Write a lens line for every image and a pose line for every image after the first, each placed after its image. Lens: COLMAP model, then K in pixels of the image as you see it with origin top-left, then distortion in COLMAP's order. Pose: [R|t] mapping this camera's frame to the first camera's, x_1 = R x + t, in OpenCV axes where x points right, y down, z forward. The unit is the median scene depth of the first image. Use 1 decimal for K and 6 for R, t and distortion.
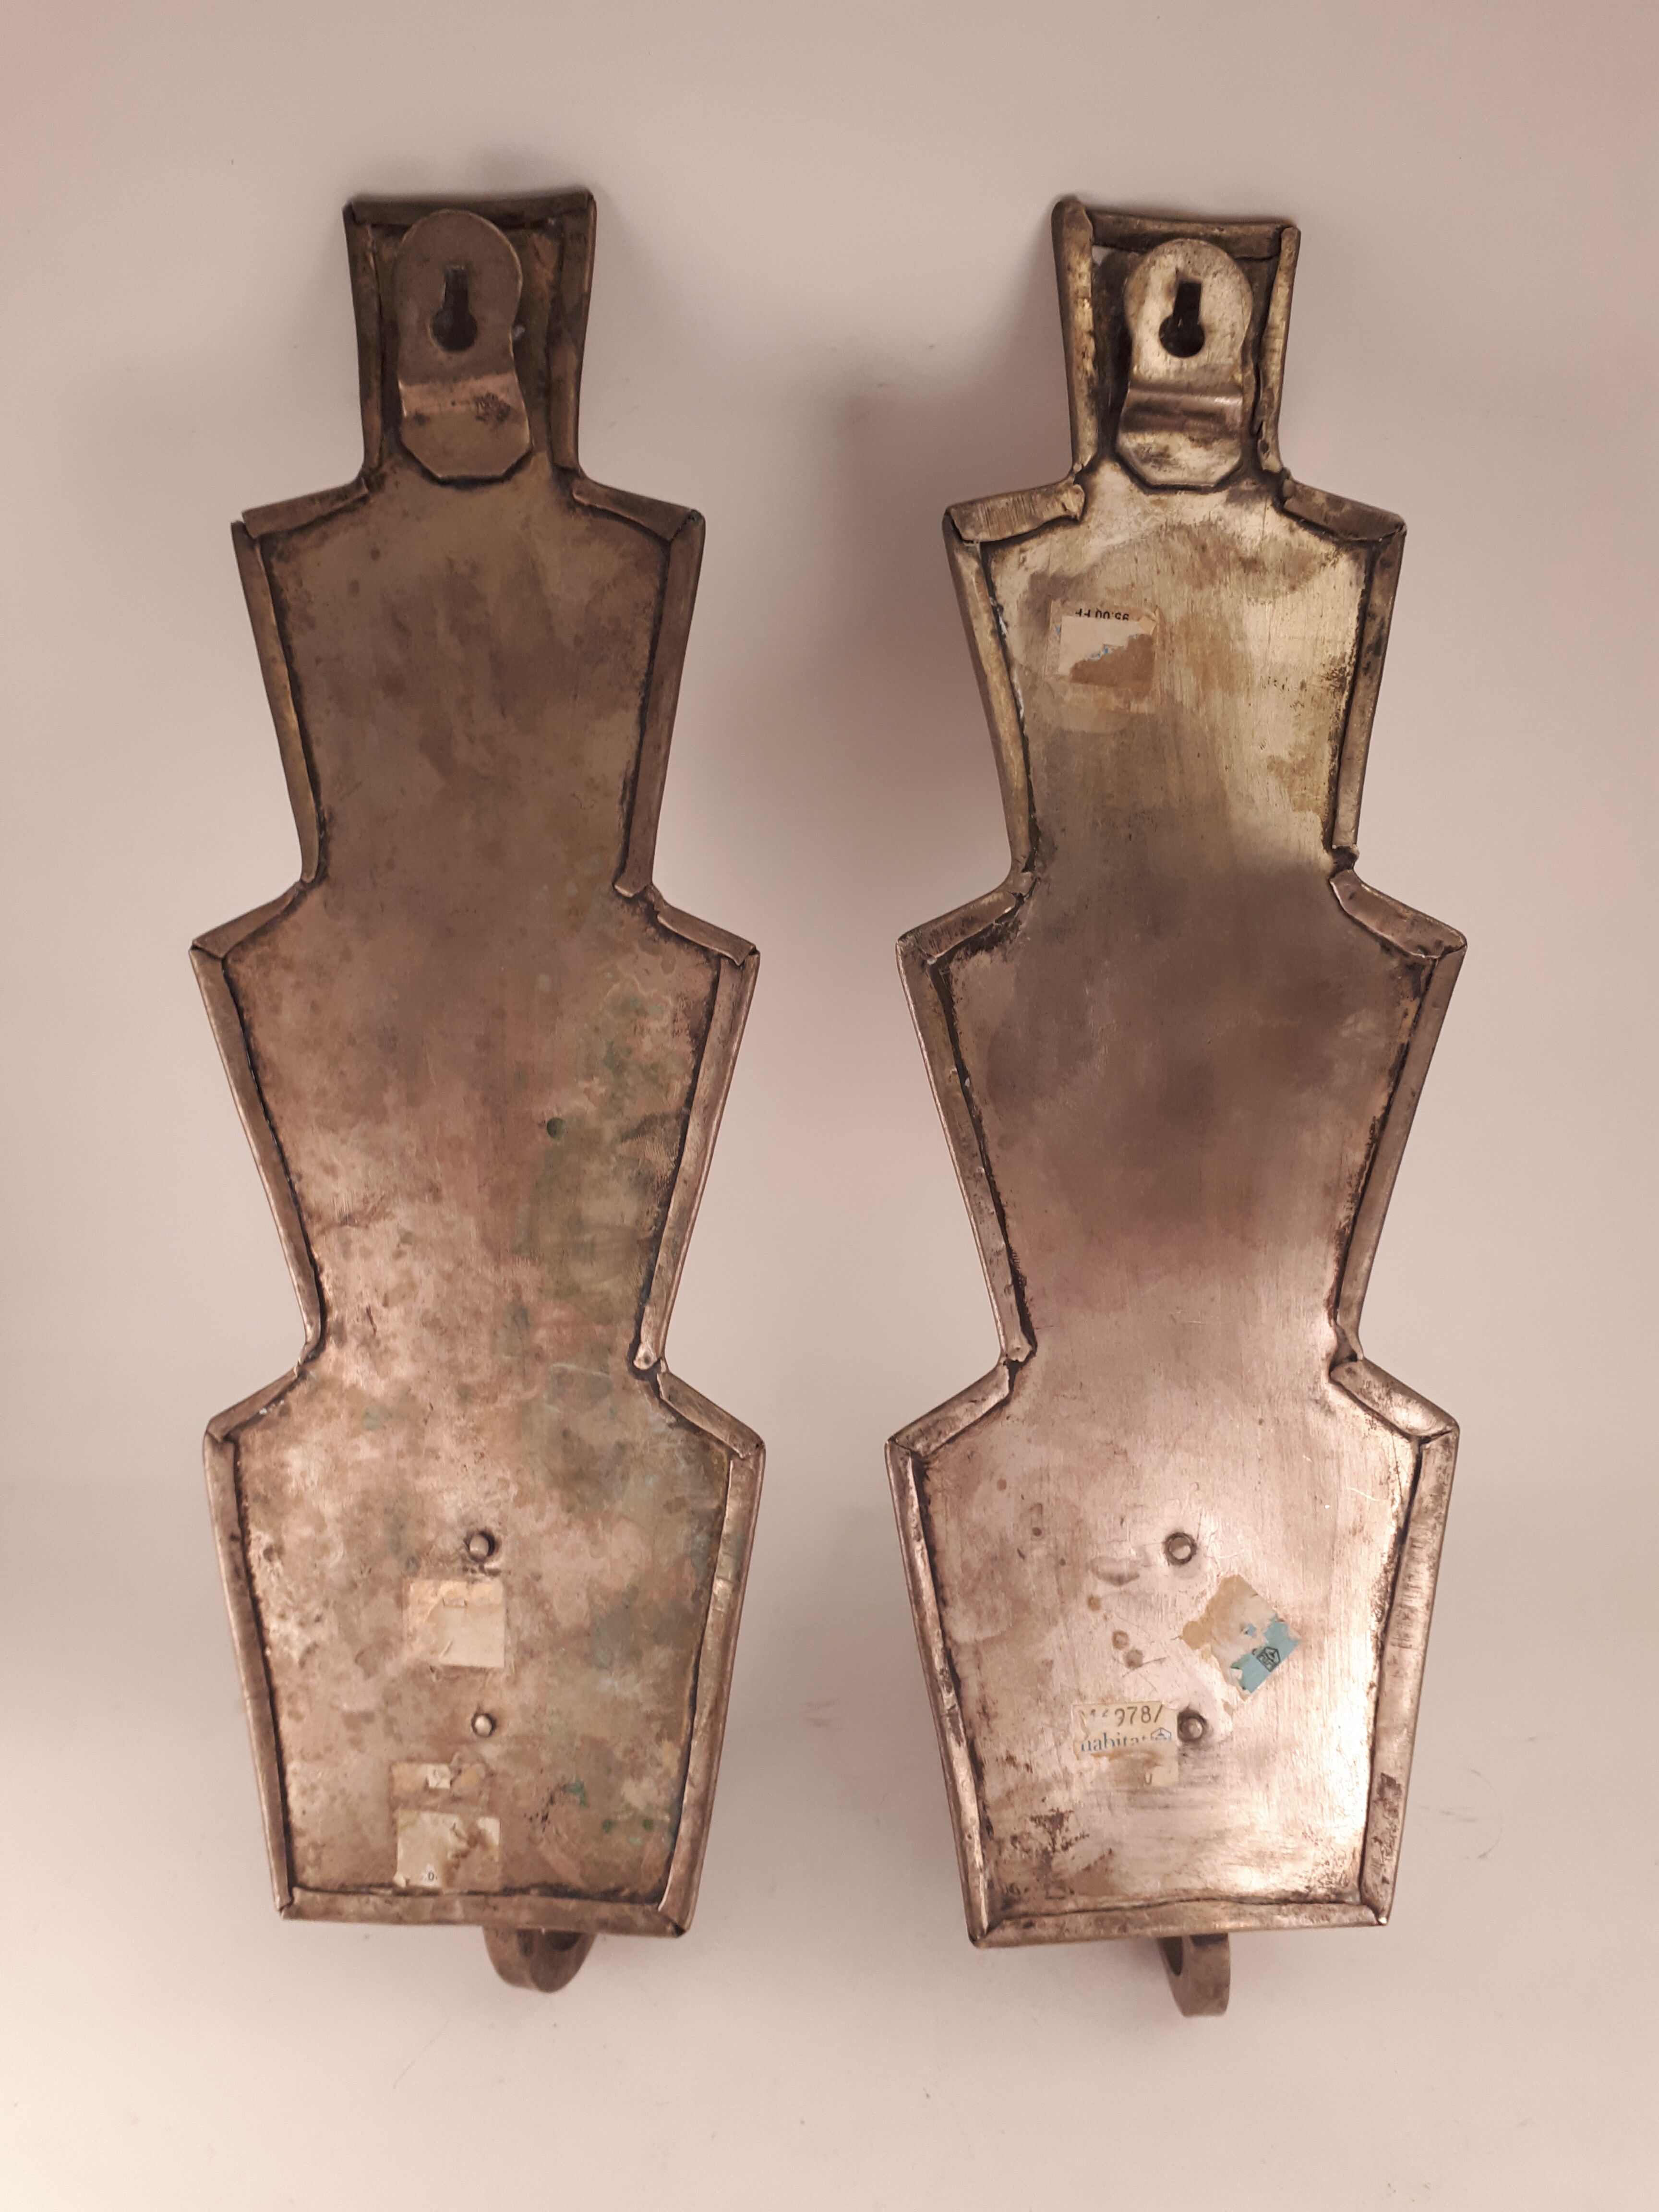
lens RADIAL K [[1816.2, 0, 841.2], [0, 1816.2, 1104.5], [0, 0, 1]] dist [0.062219, -0.134315]
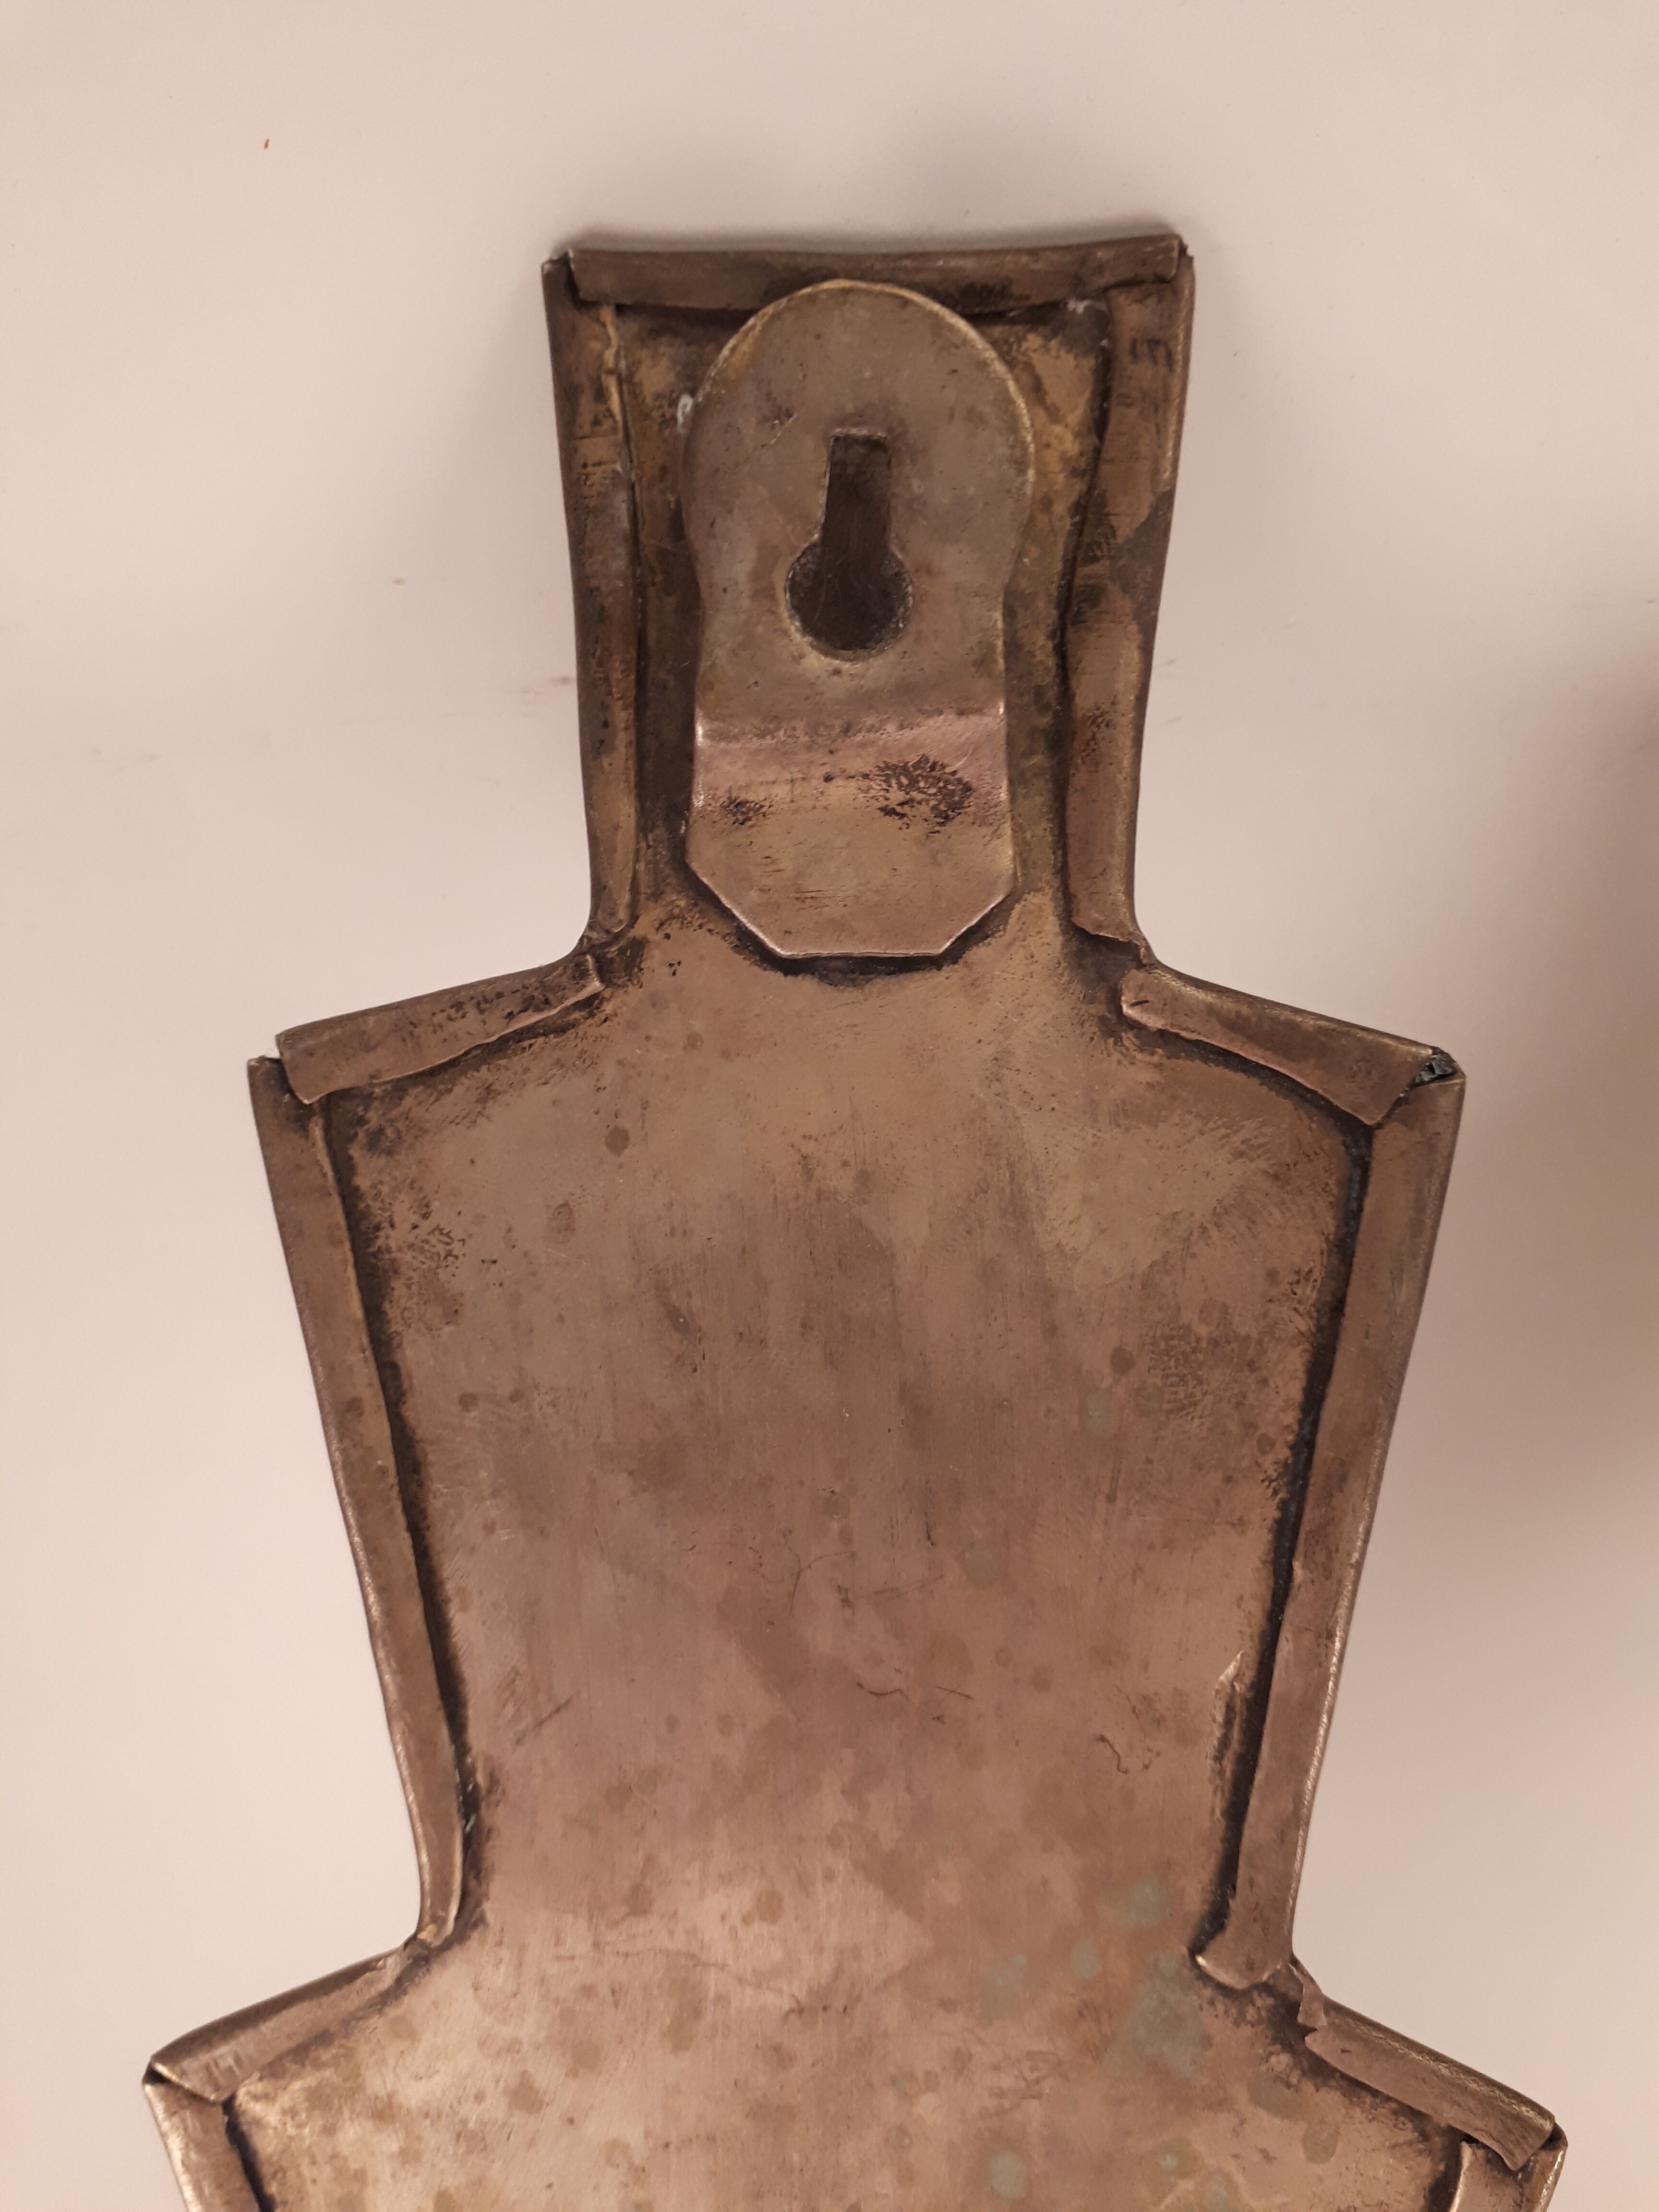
lens RADIAL K [[1816.2, 0, 848.3], [0, 1816.2, 1120.3], [0, 0, 1]] dist [0.062219, -0.134315]
pose [[0.999901, 0.009188, 0.010697, -0.208735], [-0.009280, 0.999920, 0.008546, -0.309660], [-0.010617, -0.008645, 0.999906, 0.604222]]
